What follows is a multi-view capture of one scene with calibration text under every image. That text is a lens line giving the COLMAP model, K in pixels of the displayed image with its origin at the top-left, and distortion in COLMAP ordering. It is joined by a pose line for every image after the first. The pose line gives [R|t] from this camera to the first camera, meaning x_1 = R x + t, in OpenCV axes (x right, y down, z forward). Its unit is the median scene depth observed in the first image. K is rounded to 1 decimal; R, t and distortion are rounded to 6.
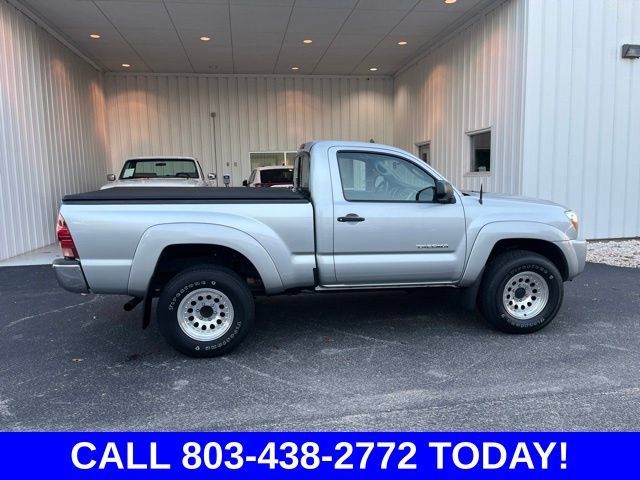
lens RADIAL K [[487.6, 0, 321.6], [0, 487.6, 233.9], [0, 0, 1]] dist [0.058395, -0.085280]
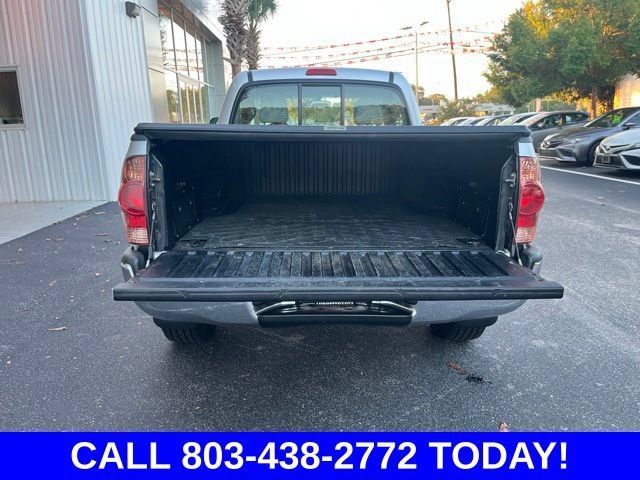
lens RADIAL K [[487.6, 0, 323.7], [0, 487.6, 236.5], [0, 0, 1]] dist [0.058395, -0.085280]
pose [[0.115809, -0.202528, 0.972405, -0.951372], [0.133791, 0.973251, 0.186770, -0.079396], [-0.984220, 0.108470, 0.139808, 1.032122]]
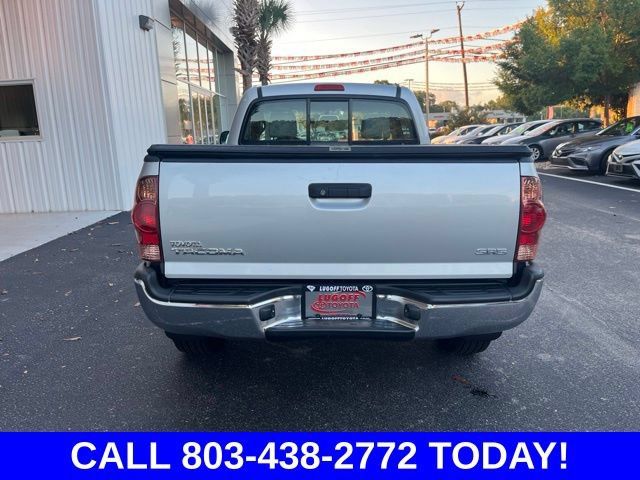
lens RADIAL K [[487.6, 0, 321.3], [0, 487.6, 240.5], [0, 0, 1]] dist [0.058395, -0.085280]
pose [[0.141429, -0.195796, 0.970393, -0.961869], [0.136415, 0.974749, 0.176793, -0.090440], [-0.980504, 0.107372, 0.164567, 1.024562]]
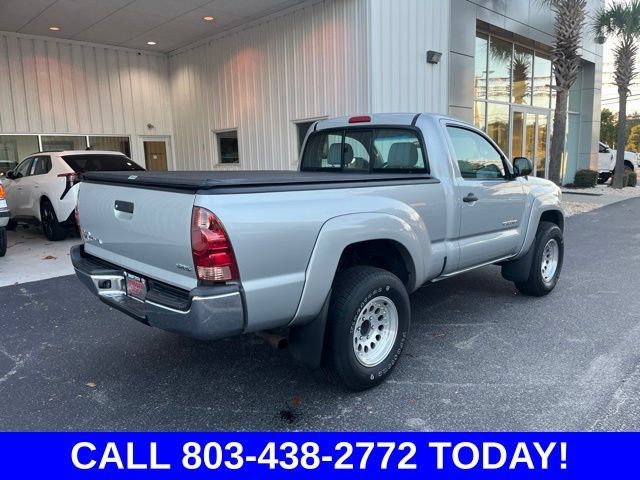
lens RADIAL K [[487.6, 0, 322.1], [0, 487.6, 241.6], [0, 0, 1]] dist [0.058395, -0.085280]
pose [[0.807084, -0.095779, 0.582616, -0.681184], [0.080204, 0.995393, 0.052533, -0.020314], [-0.584964, 0.004329, 0.811048, 0.395377]]
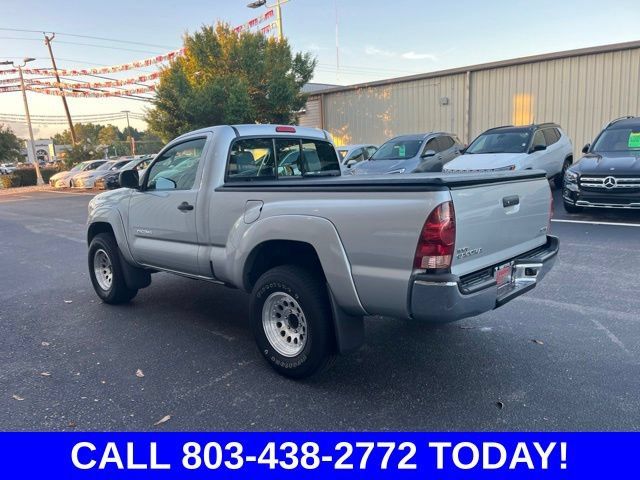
lens RADIAL K [[487.6, 0, 316.9], [0, 487.6, 240.2], [0, 0, 1]] dist [0.058395, -0.085280]
pose [[-0.616073, -0.093172, 0.782159, -0.900001], [0.145333, 0.962486, 0.229126, -0.208793], [-0.774166, 0.254832, -0.579421, 1.756490]]
